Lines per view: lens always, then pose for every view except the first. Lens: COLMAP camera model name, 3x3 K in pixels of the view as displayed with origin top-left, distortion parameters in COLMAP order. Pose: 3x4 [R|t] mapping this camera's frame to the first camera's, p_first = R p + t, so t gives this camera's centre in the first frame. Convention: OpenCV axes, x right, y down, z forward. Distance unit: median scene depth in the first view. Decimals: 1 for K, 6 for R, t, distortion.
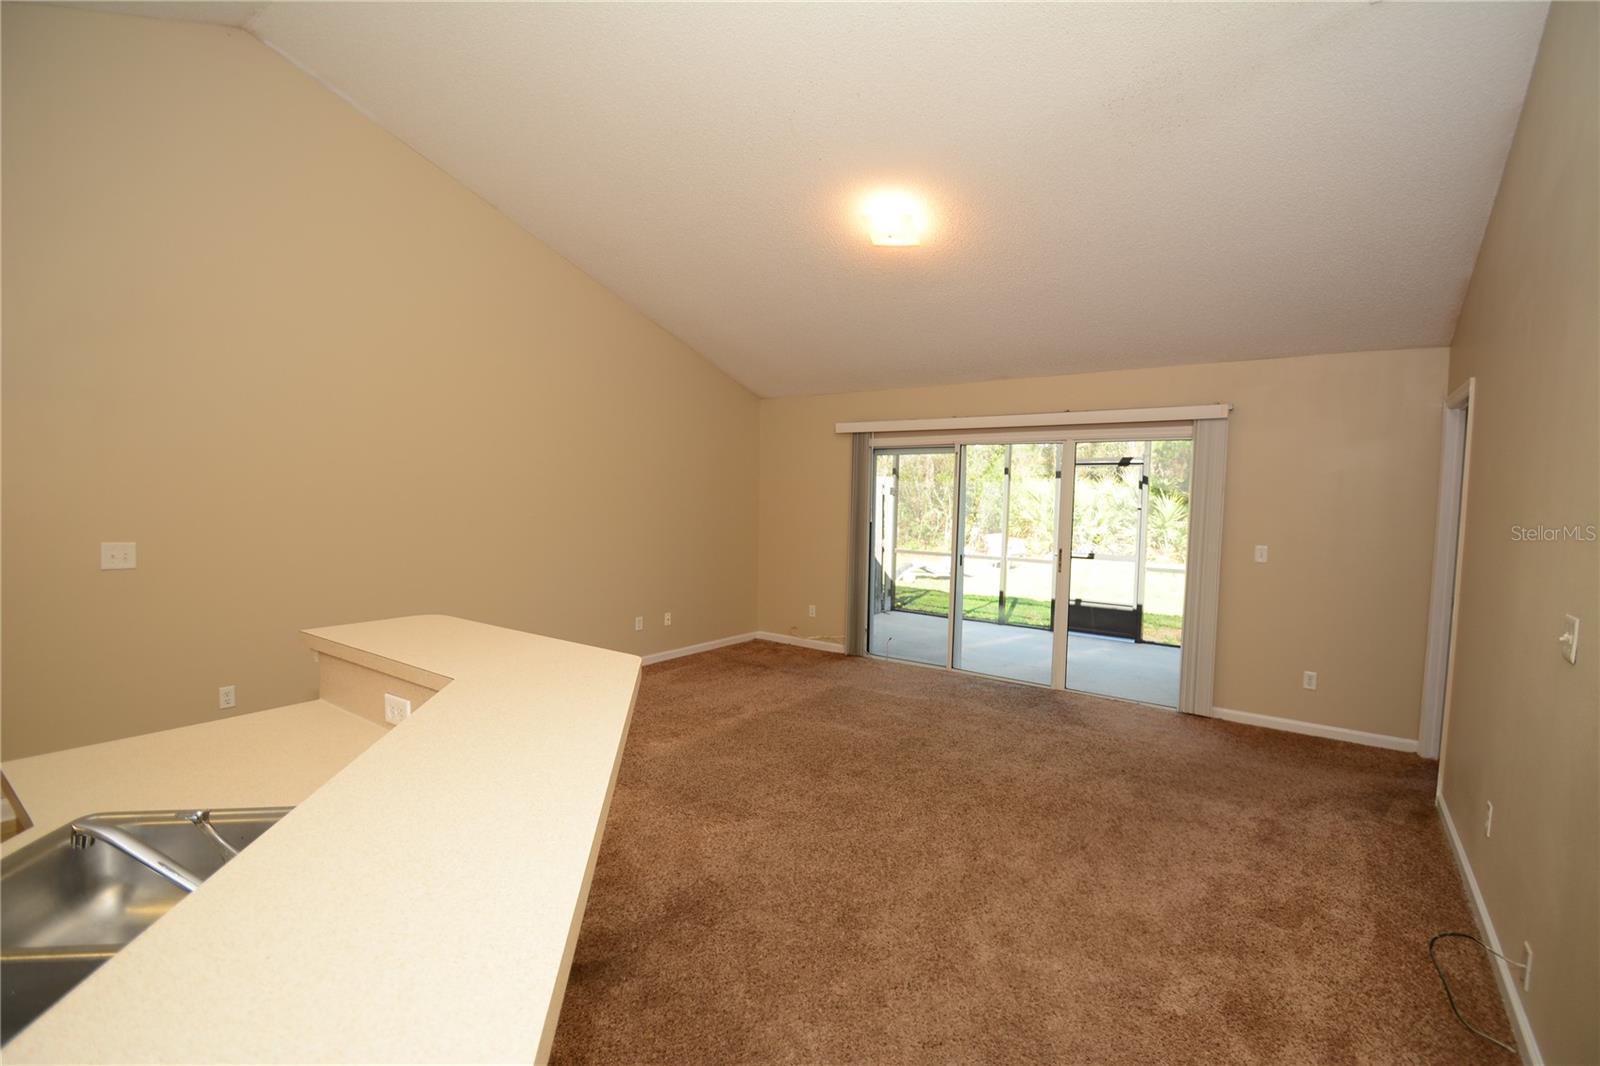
lens RADIAL K [[712.2, 0, 798.4], [0, 712.2, 536.4], [0, 0, 1]] dist [0.001396, -0.000484]
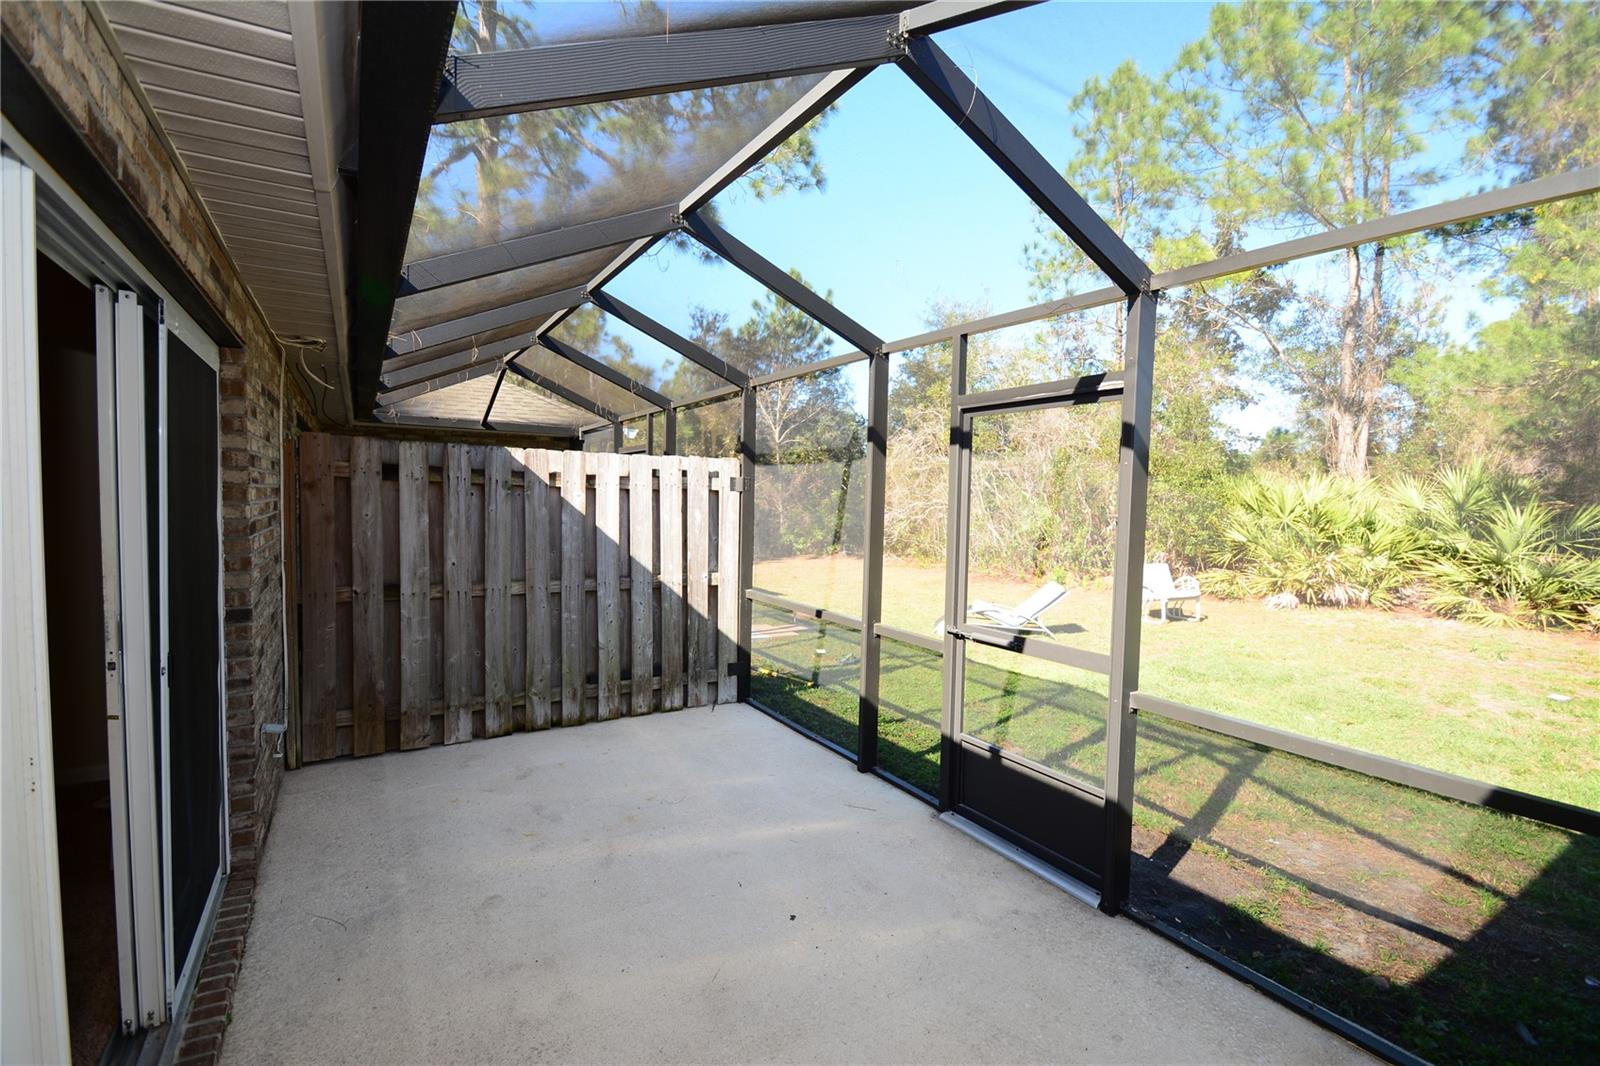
lens RADIAL K [[712.2, 0, 798.4], [0, 712.2, 536.4], [0, 0, 1]] dist [0.001396, -0.000484]
pose [[0.930643, 0.025547, -0.365037, 0.609881], [-0.031311, 0.999461, -0.009880, -0.031443], [0.364587, 0.020624, 0.930941, 0.829870]]
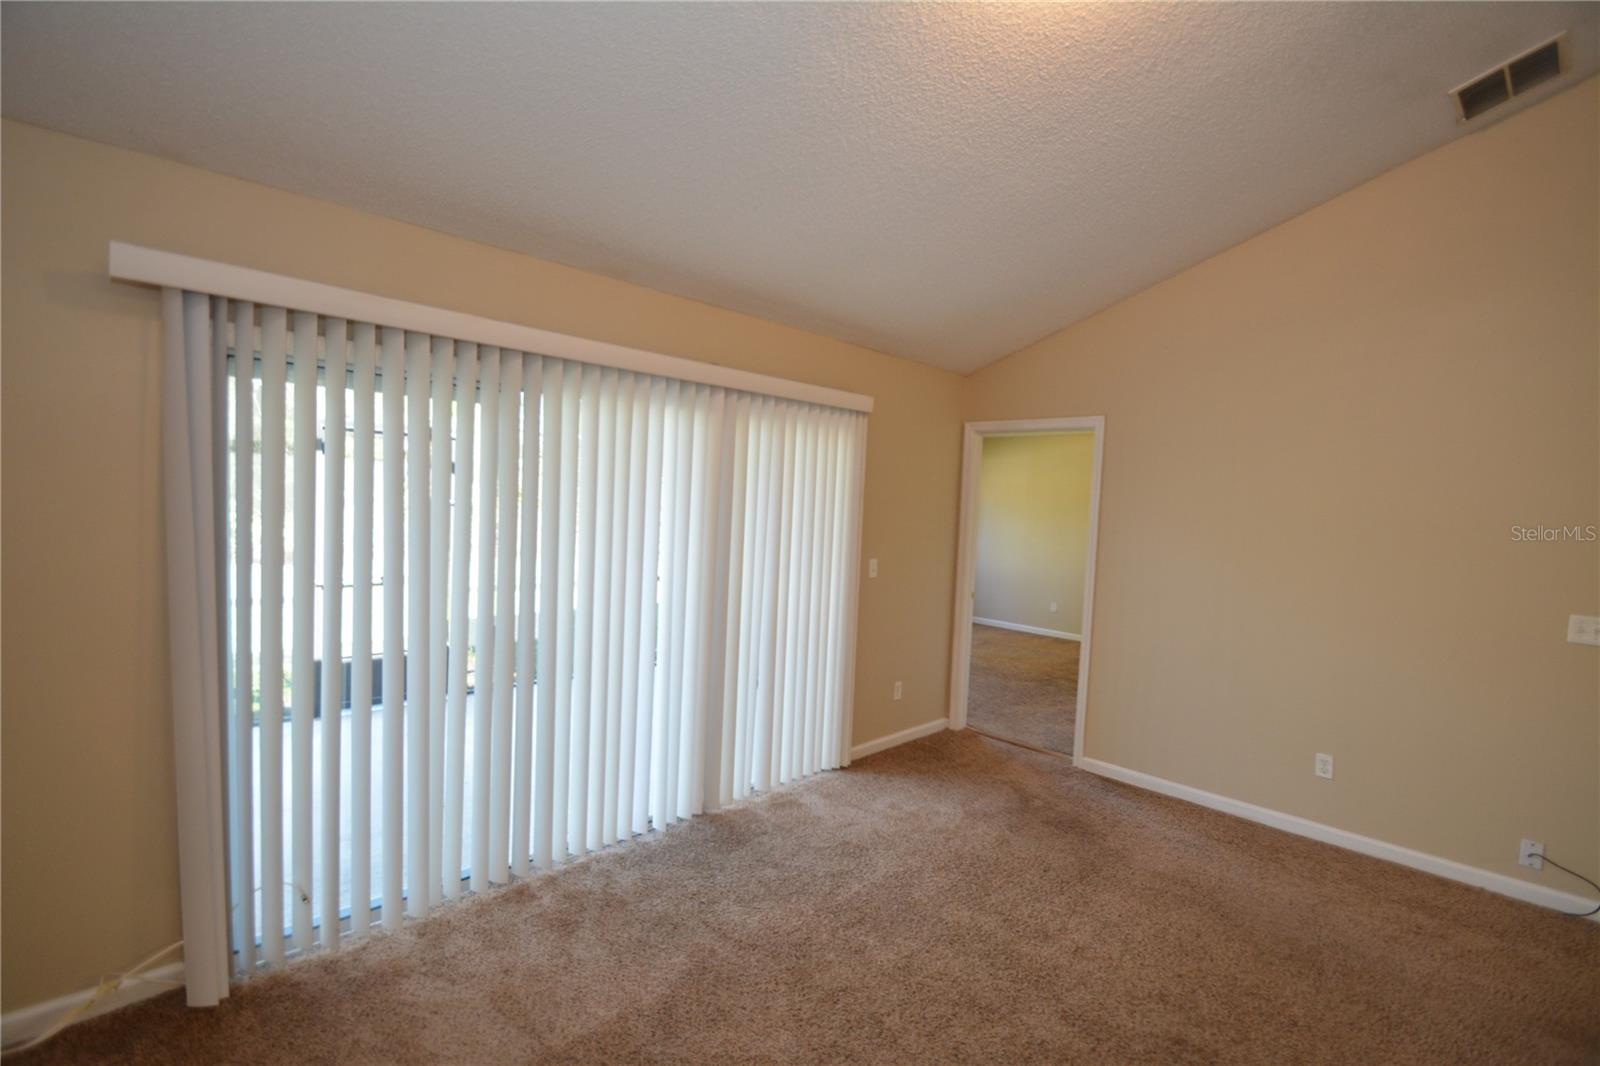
lens RADIAL K [[716.8, 0, 804.7], [0, 716.8, 536.3], [0, 0, 1]] dist [0.001724, -0.010520]
pose [[0.156024, -0.060261, 0.985913, -0.205562], [0.019632, 0.998129, 0.057901, -0.055795], [-0.987558, 0.010321, 0.156915, 0.742611]]
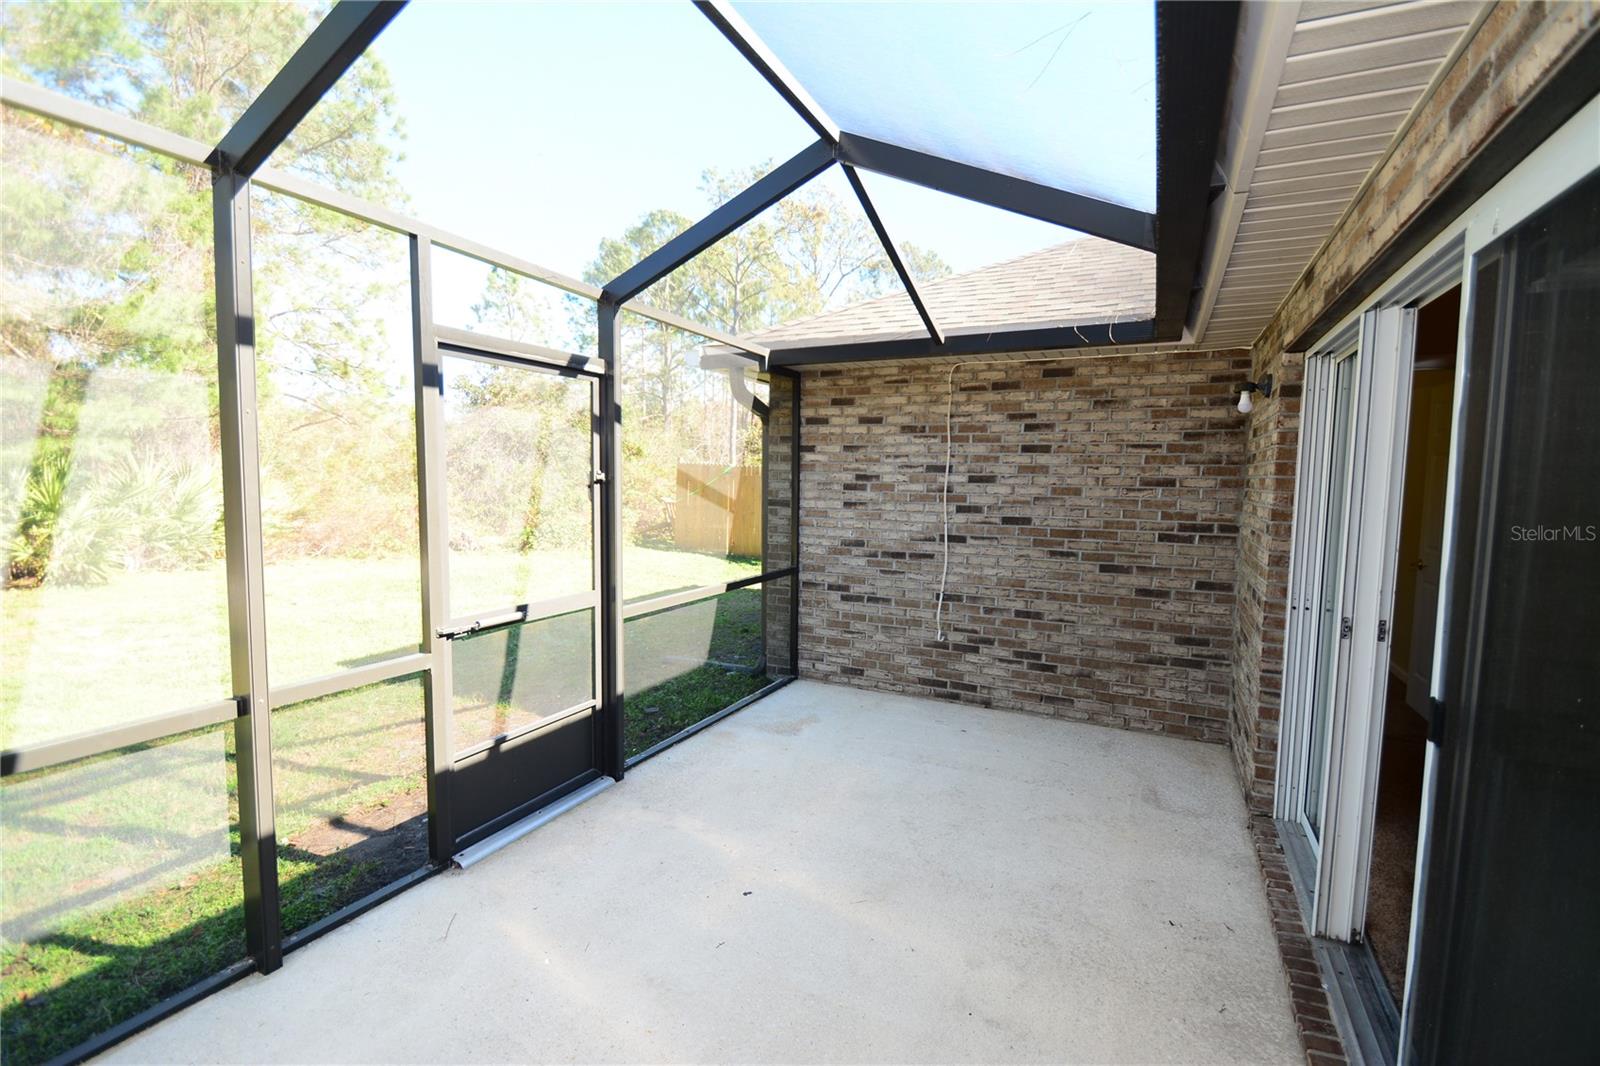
lens RADIAL K [[712.2, 0, 798.4], [0, 712.2, 536.4], [0, 0, 1]] dist [0.001396, -0.000484]
pose [[-0.175082, -0.101499, 0.979308, 0.041905], [0.044031, 0.992869, 0.110777, -0.064175], [-0.983569, 0.062515, -0.169364, 1.272664]]
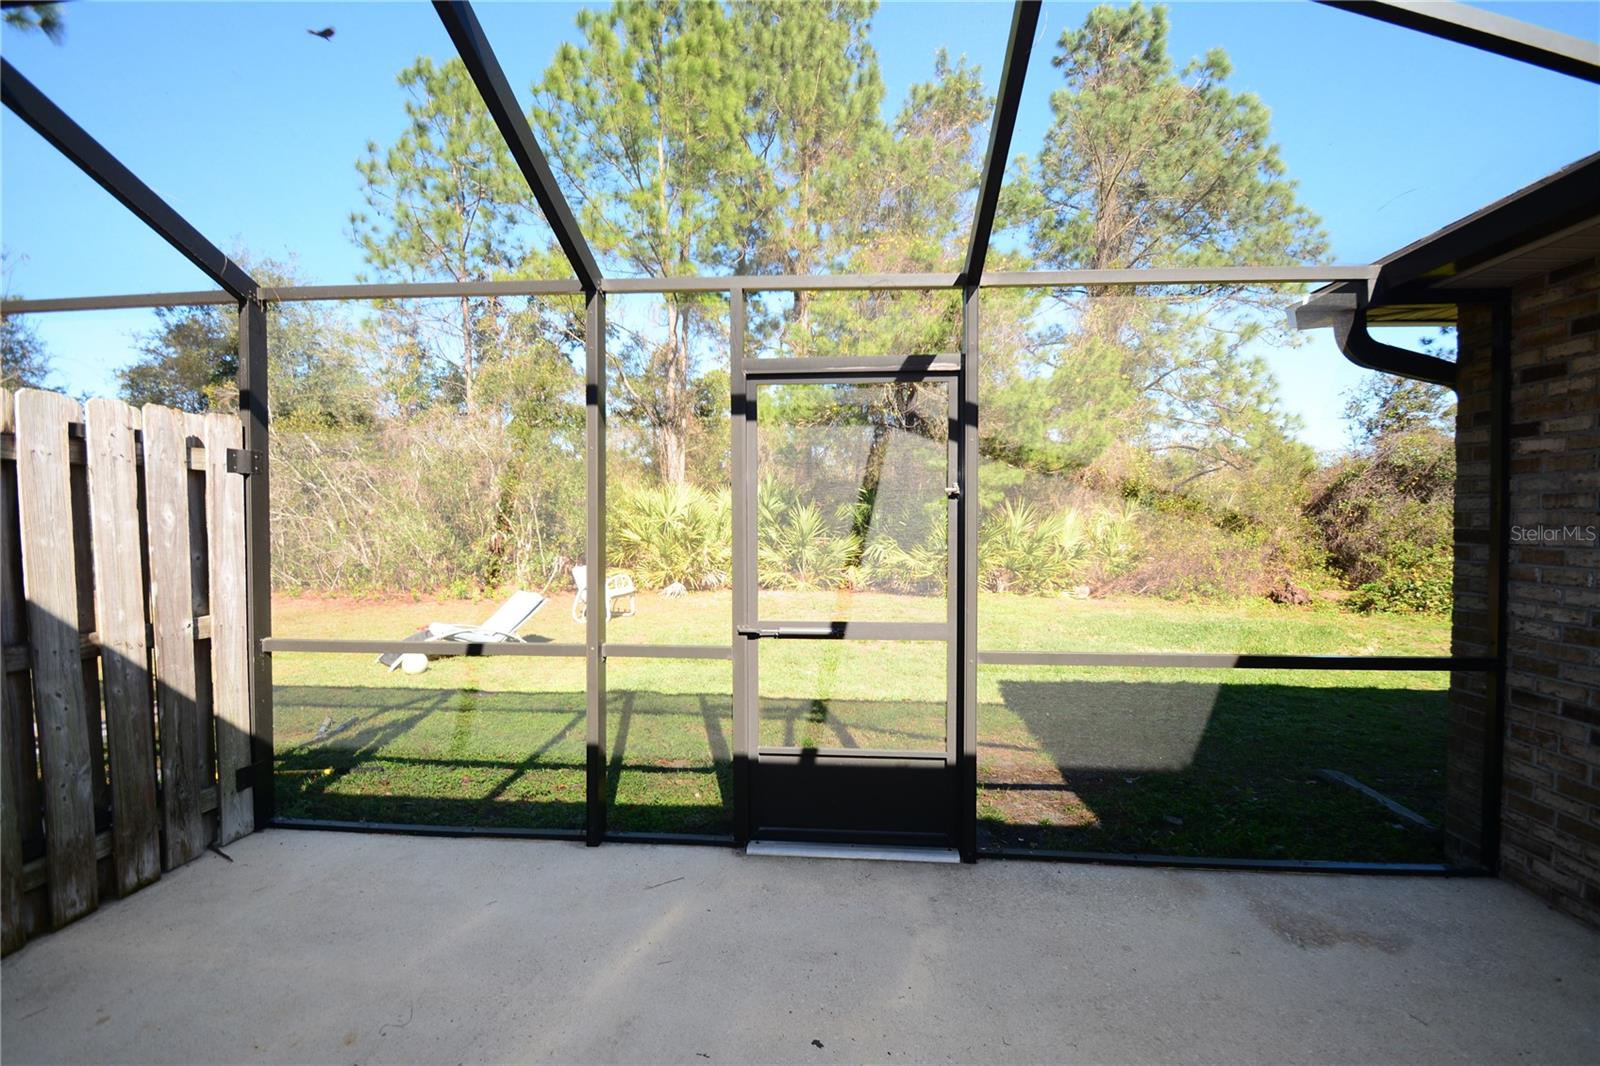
lens RADIAL K [[716.8, 0, 804.7], [0, 716.8, 536.3], [0, 0, 1]] dist [0.001724, -0.010520]
pose [[0.848742, -0.027893, 0.528071, 0.287044], [0.046179, 0.998702, -0.021470, -0.017936], [-0.526787, 0.042608, 0.848929, 0.967740]]
